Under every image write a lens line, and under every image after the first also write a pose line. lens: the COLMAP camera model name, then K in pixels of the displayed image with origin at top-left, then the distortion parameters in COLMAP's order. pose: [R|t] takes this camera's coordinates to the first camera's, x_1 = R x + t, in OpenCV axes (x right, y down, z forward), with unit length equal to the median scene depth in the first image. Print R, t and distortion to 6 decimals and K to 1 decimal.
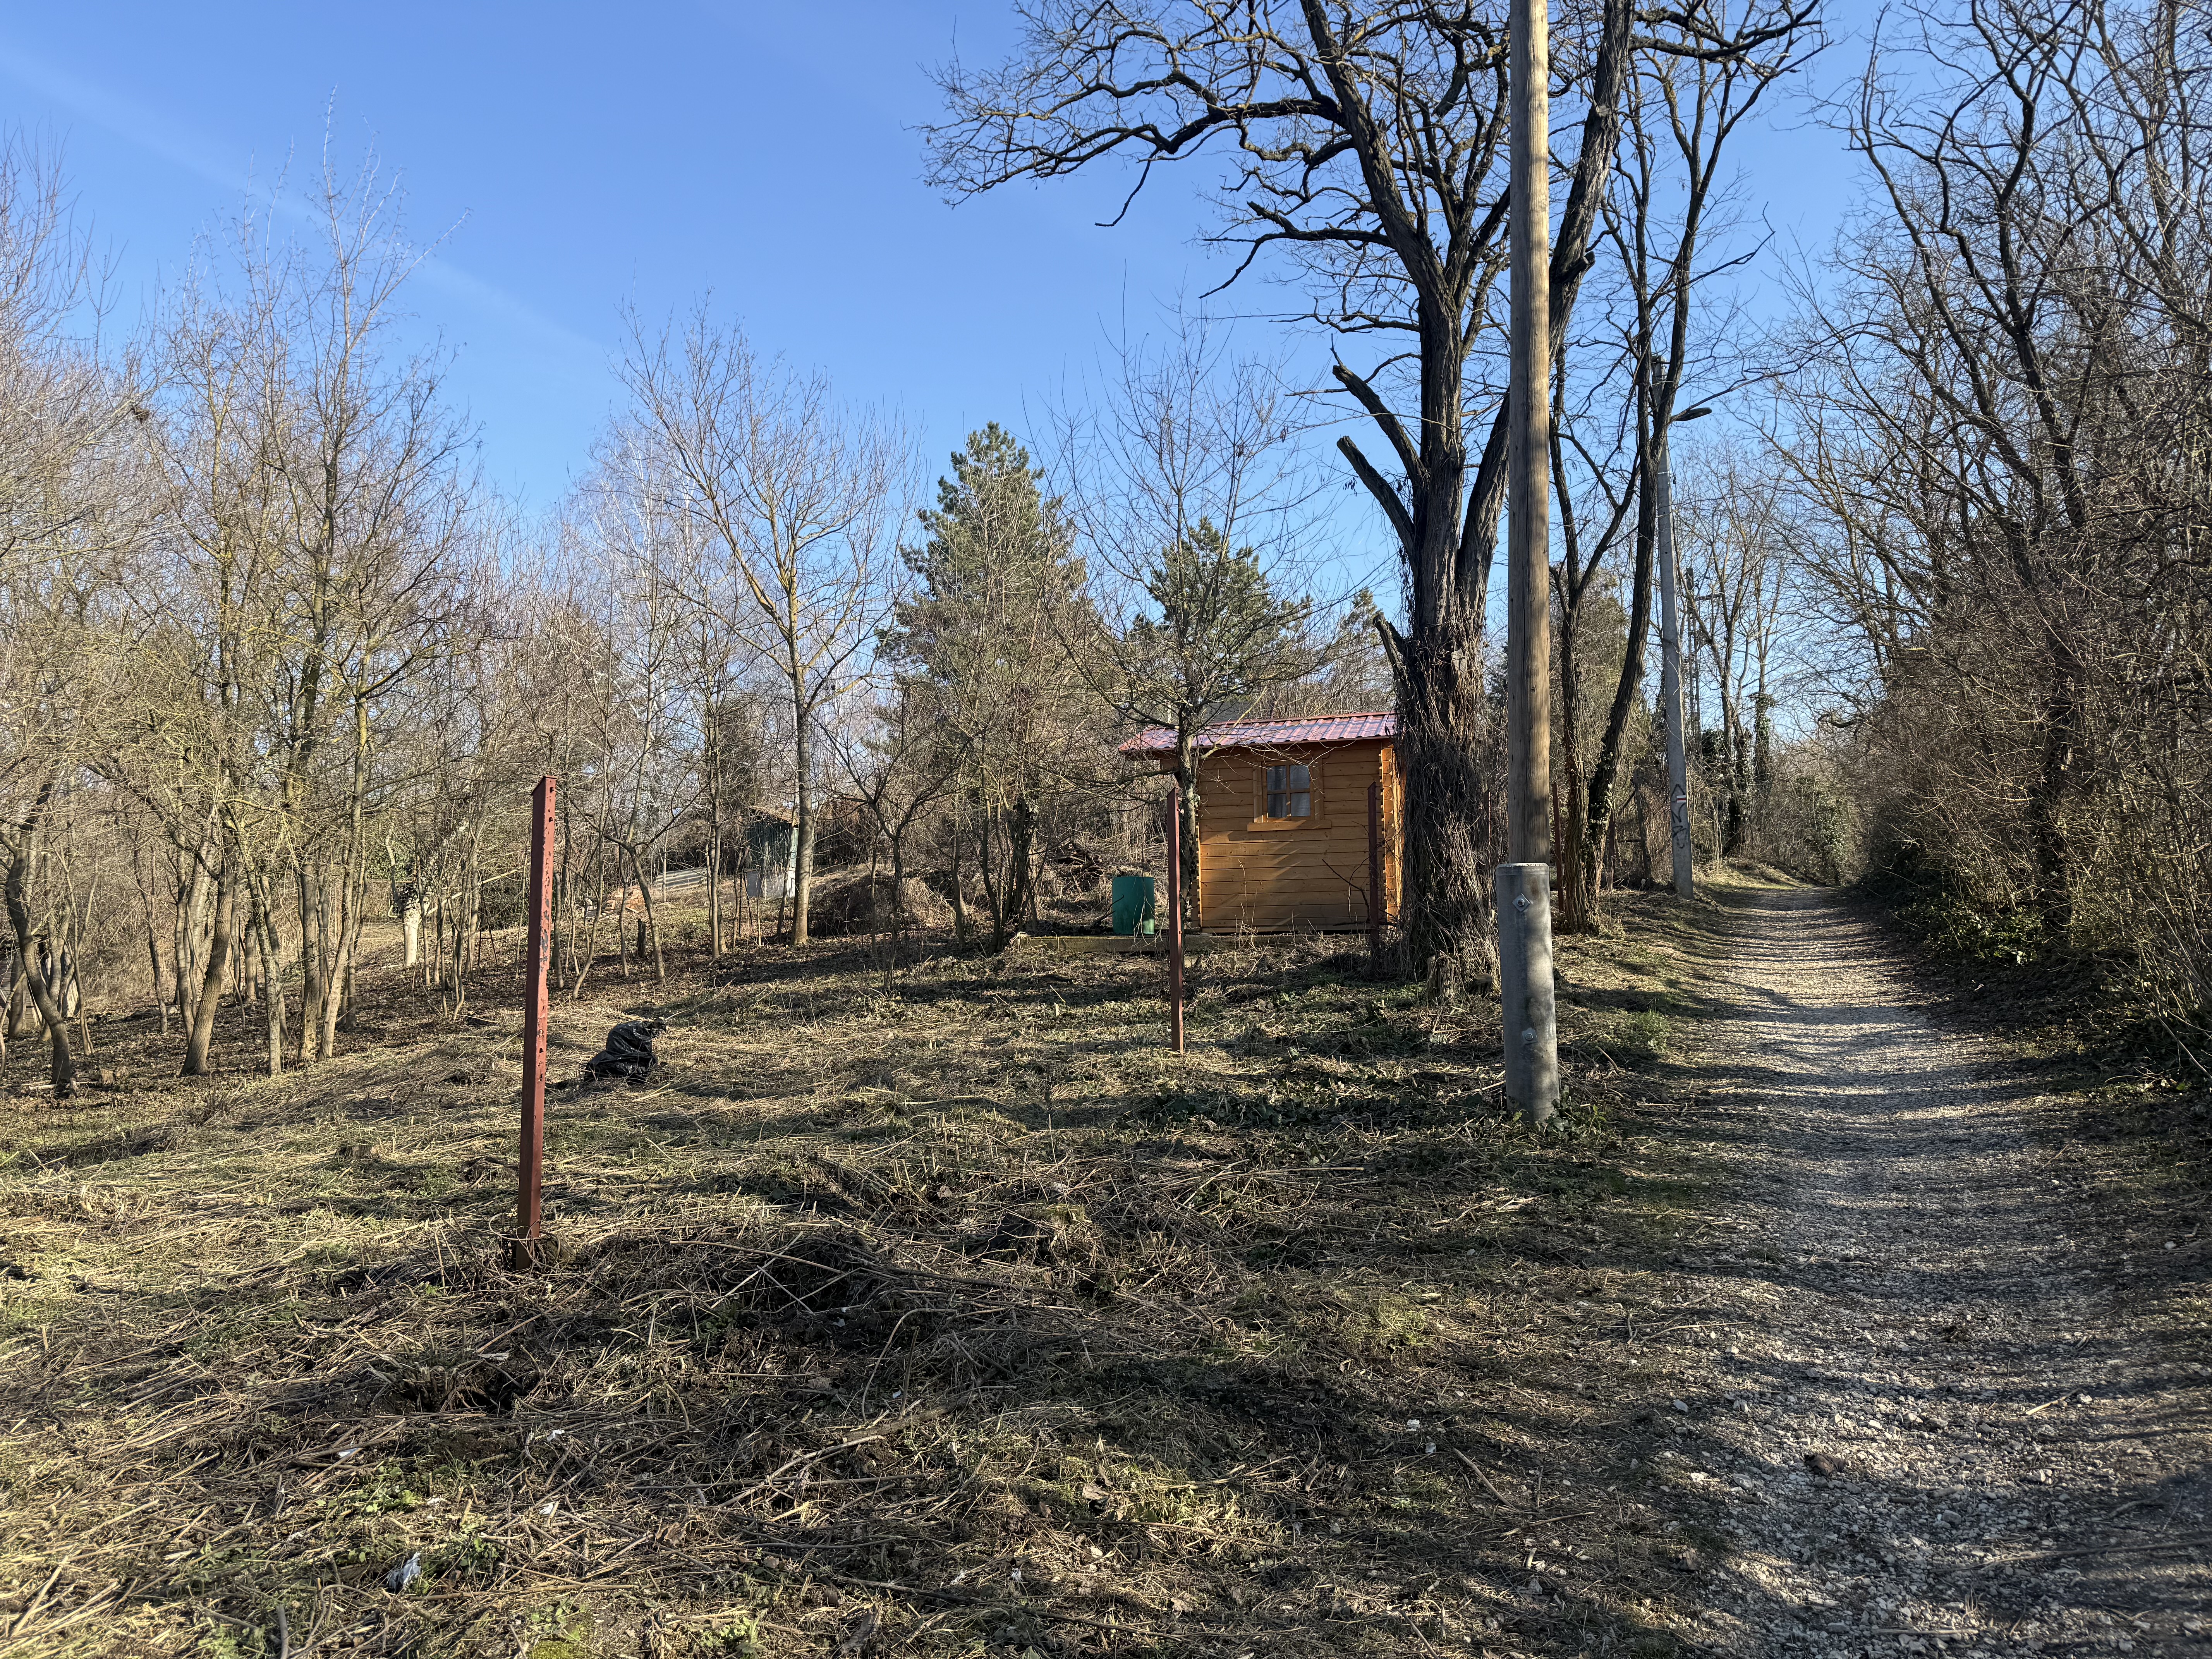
lens RADIAL K [[1551.9, 0, 1106.3], [0, 1551.9, 836.4], [0, 0, 1]] dist [0.005686, -0.011885]
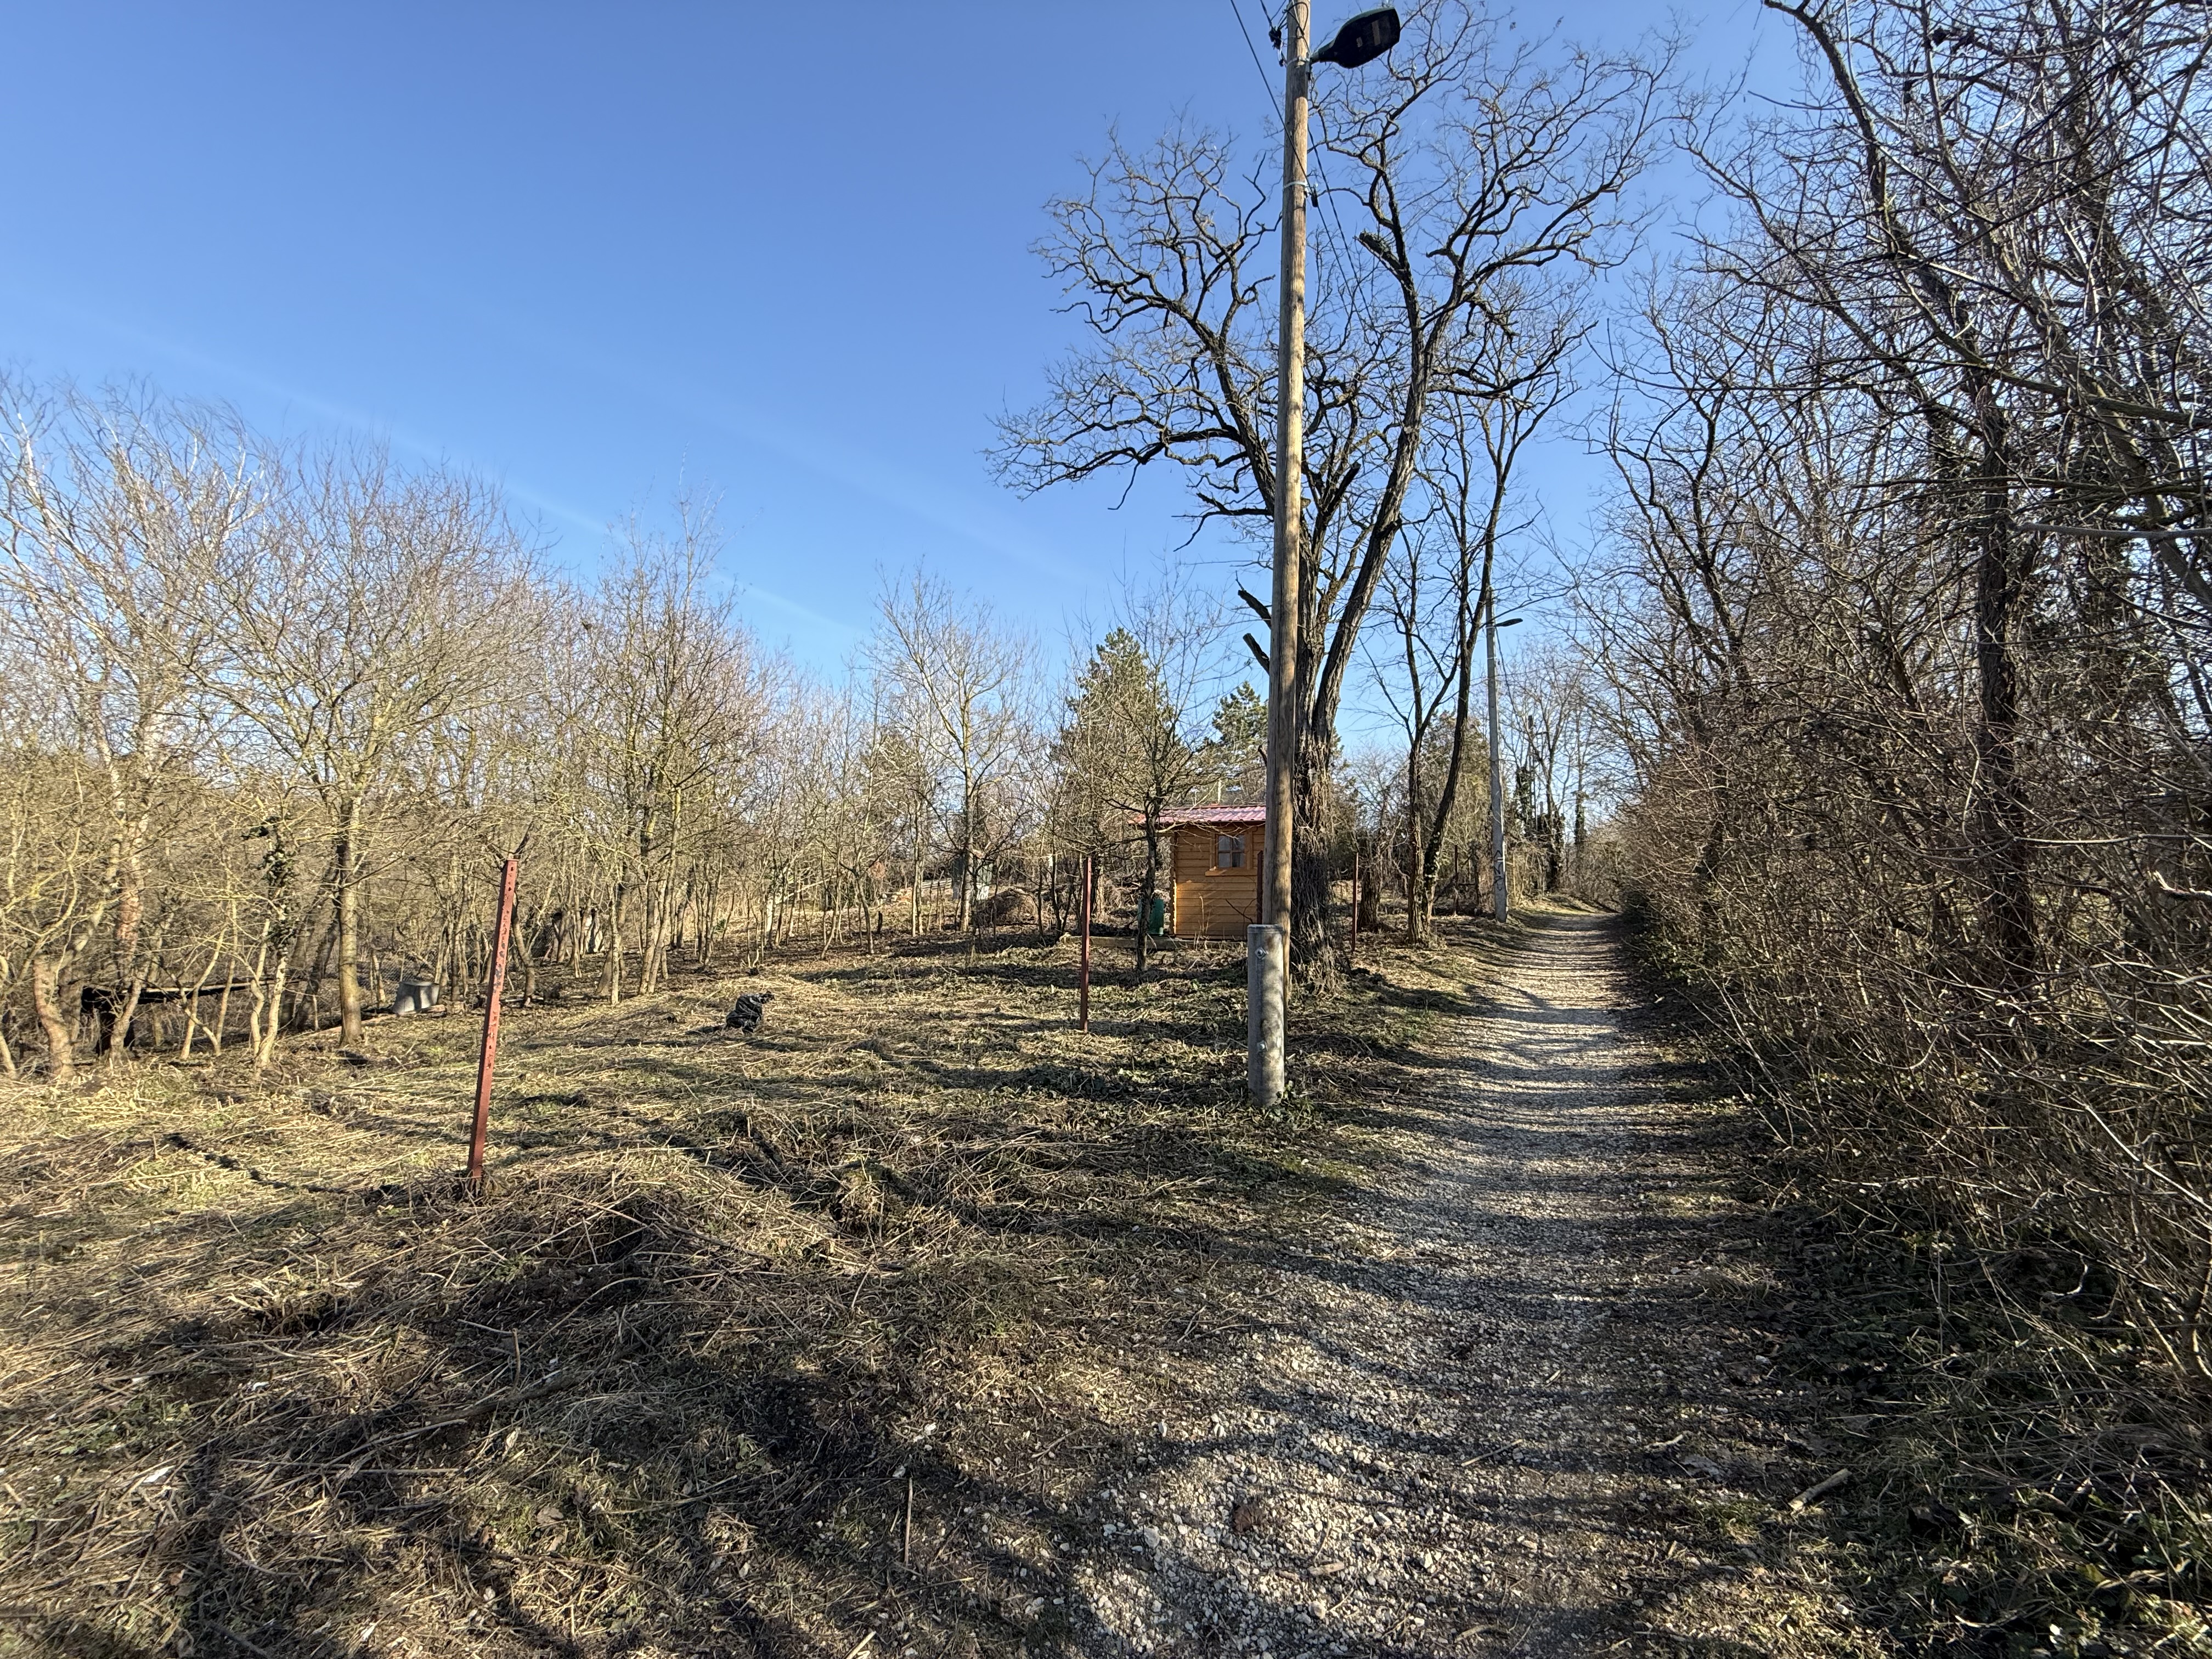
lens RADIAL K [[886.1, 0, 1104.2], [0, 886.1, 821.5], [0, 0, 1]] dist [-0.001232, 0.000080]
pose [[0.993634, 0.023102, -0.110265, 0.086791], [-0.028083, 0.998644, -0.043835, -0.015846], [0.109103, 0.046652, 0.992935, 0.065246]]
